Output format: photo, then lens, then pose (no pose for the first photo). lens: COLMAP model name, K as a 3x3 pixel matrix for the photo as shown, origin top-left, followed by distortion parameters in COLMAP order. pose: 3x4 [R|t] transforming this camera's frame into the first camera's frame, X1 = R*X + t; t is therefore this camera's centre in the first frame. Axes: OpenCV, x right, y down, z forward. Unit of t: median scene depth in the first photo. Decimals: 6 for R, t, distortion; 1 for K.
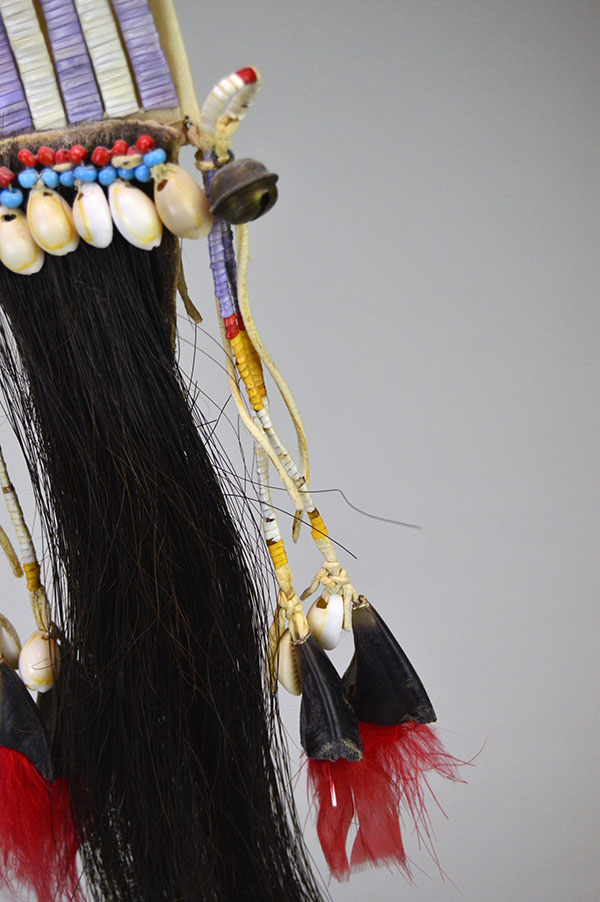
lens RADIAL K [[1801.5, 0, 300.0], [0, 1801.5, 451.0], [0, 0, 1]] dist [0.016996, 0.061666]
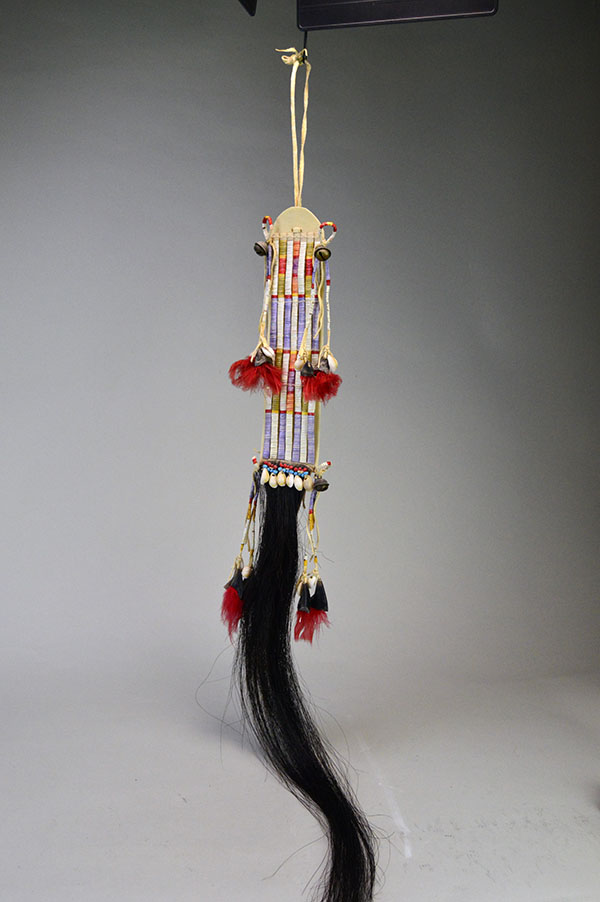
lens RADIAL K [[777.6, 0, 300.0], [0, 777.6, 451.0], [0, 0, 1]] dist [-0.001820, -0.000633]
pose [[0.947822, 0.299084, -0.110374, 0.112793], [-0.313635, 0.936868, -0.154633, 0.106061], [0.057158, 0.181182, 0.981787, -1.027125]]
